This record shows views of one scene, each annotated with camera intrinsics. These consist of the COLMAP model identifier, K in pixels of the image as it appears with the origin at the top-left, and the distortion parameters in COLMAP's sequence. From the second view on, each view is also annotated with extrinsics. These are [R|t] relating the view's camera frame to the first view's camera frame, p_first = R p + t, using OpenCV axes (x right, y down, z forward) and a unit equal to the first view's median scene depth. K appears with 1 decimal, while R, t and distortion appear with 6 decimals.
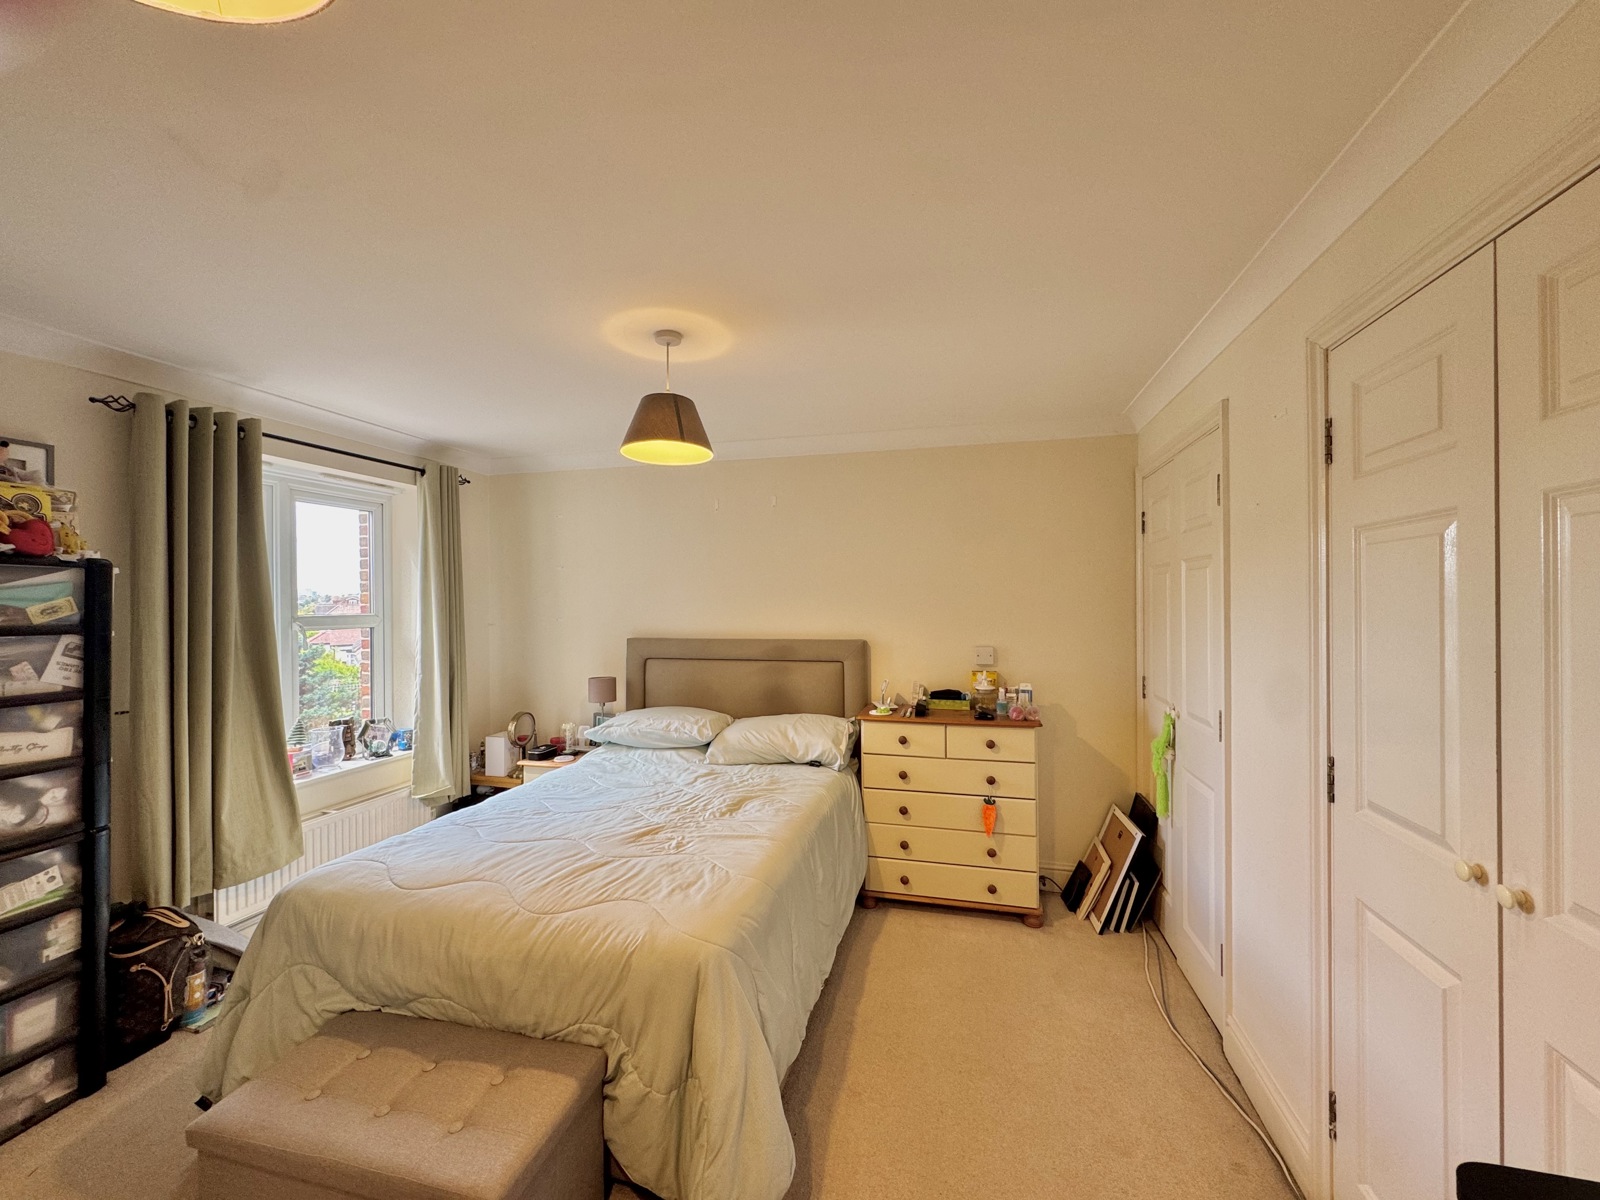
lens RADIAL K [[640.0, 0, 804.2], [0, 640.0, 603.5], [0, 0, 1]] dist [-0.000007, -0.000081]
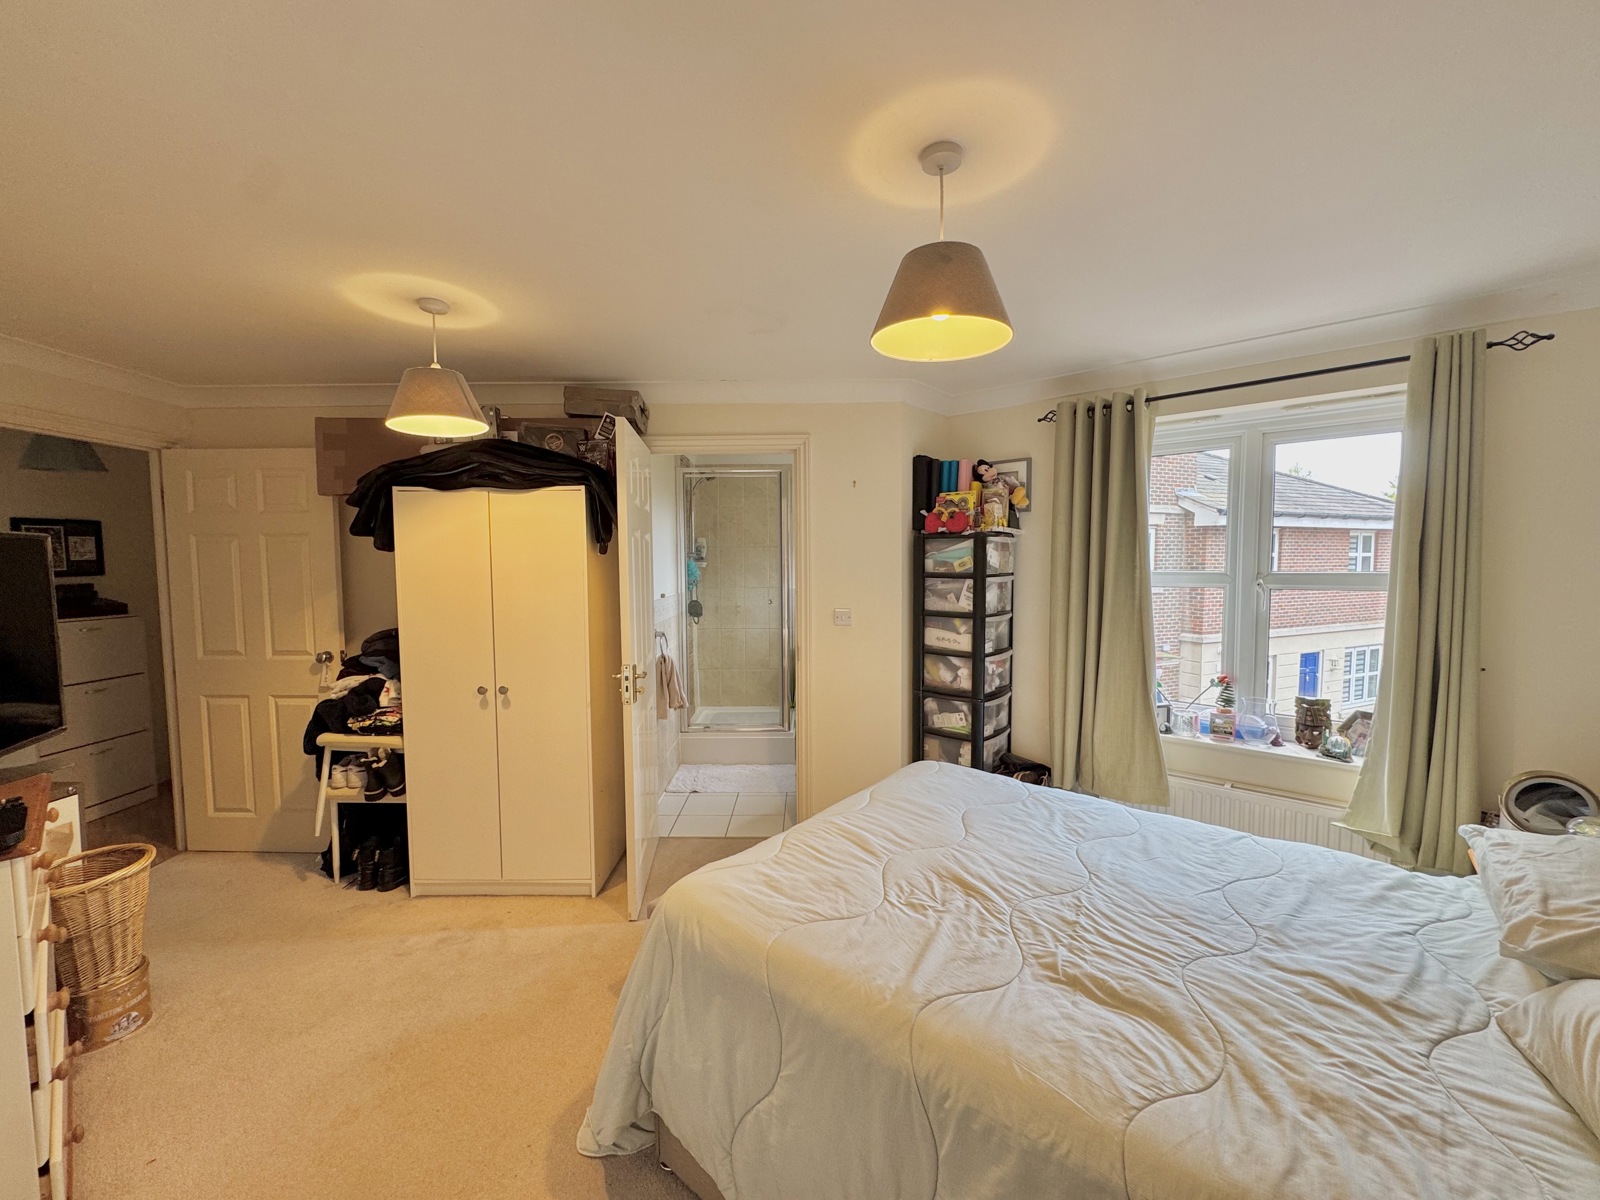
lens RADIAL K [[640.0, 0, 803.1], [0, 640.0, 600.9], [0, 0, 1]] dist [-0.000007, -0.000081]
pose [[-0.444661, 0.063848, -0.893421, 0.482340], [0.006403, 0.997657, 0.068110, -0.009328], [0.895676, 0.024565, -0.444028, 1.218635]]
